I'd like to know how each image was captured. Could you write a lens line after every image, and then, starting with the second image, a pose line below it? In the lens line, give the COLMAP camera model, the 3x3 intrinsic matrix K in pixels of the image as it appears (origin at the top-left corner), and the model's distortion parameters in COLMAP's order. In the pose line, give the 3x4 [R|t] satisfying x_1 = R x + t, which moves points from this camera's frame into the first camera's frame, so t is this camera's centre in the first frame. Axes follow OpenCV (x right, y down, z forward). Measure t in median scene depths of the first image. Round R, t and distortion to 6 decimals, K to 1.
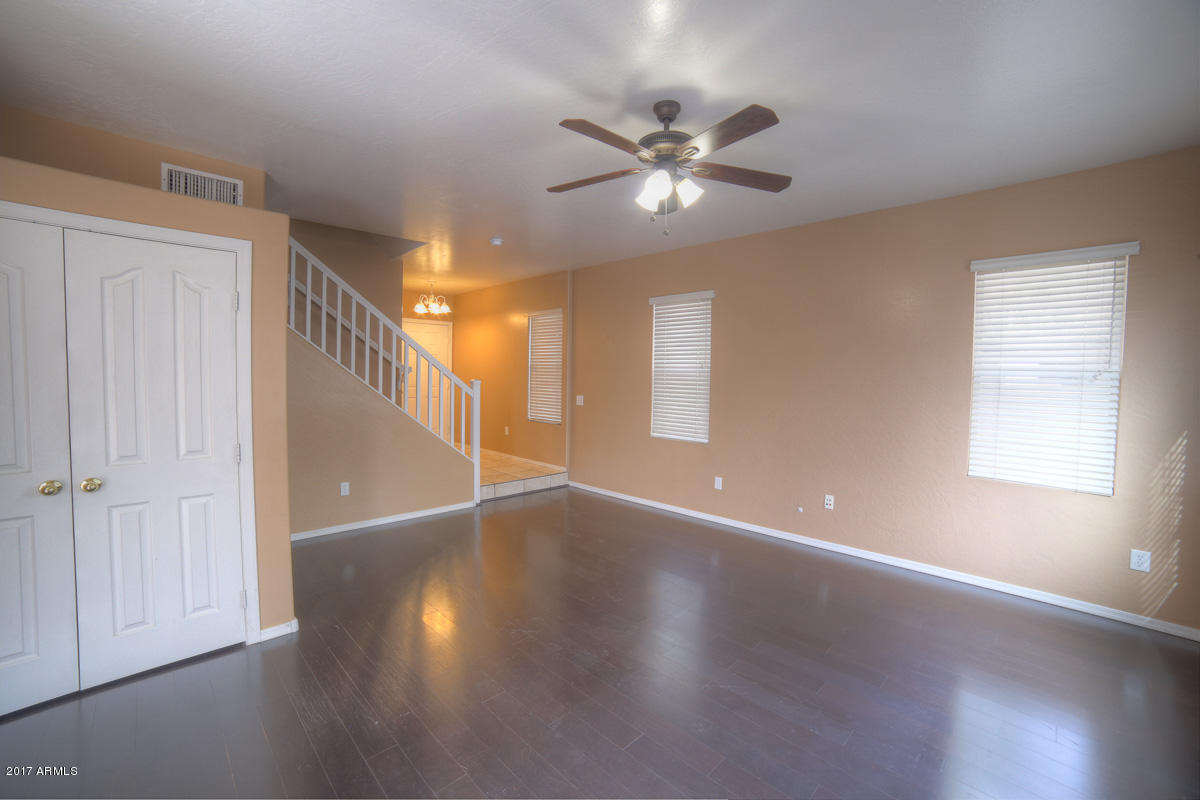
lens RADIAL K [[503.3, 0, 605.5], [0, 503.3, 396.6], [0, 0, 1]] dist [-0.001618, -0.000105]
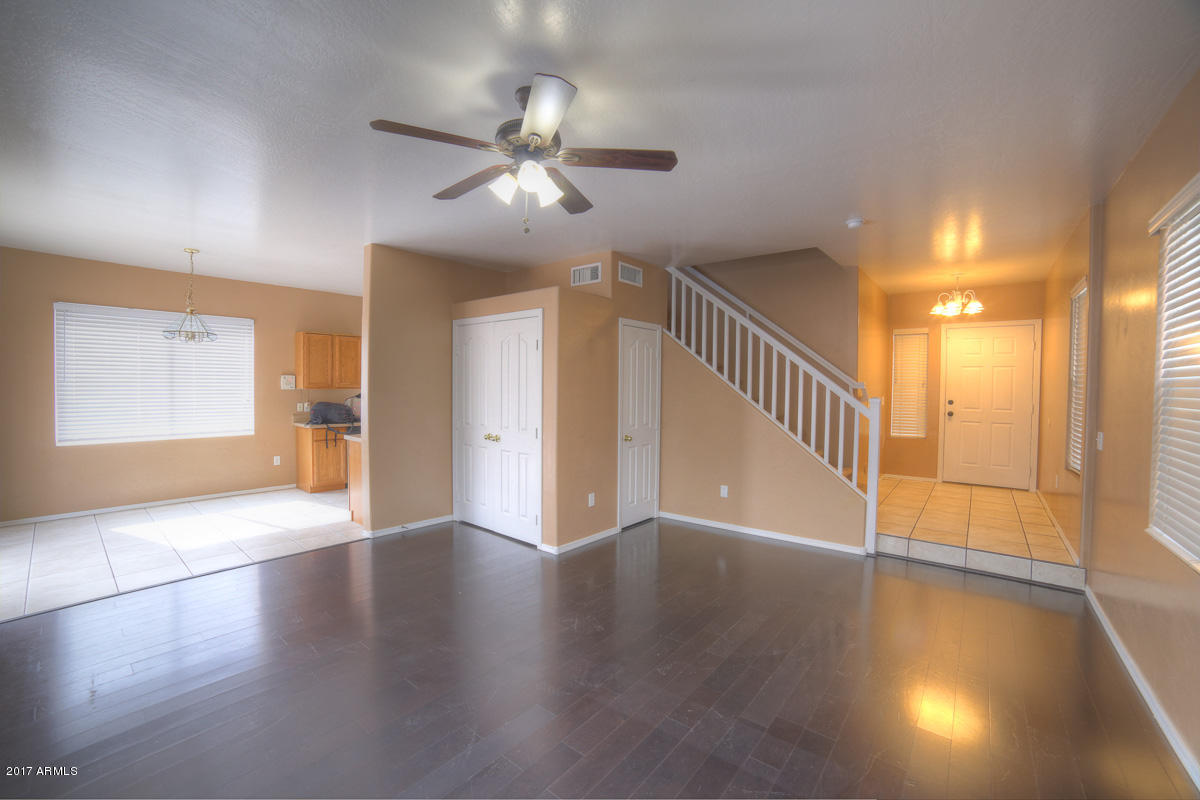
lens RADIAL K [[503.3, 0, 605.5], [0, 503.3, 396.6], [0, 0, 1]] dist [-0.001618, -0.000105]
pose [[0.128945, 0.006085, -0.991633, 0.477151], [-0.053501, 0.998567, -0.000830, -0.010234], [0.990207, 0.053160, 0.129086, 0.480369]]
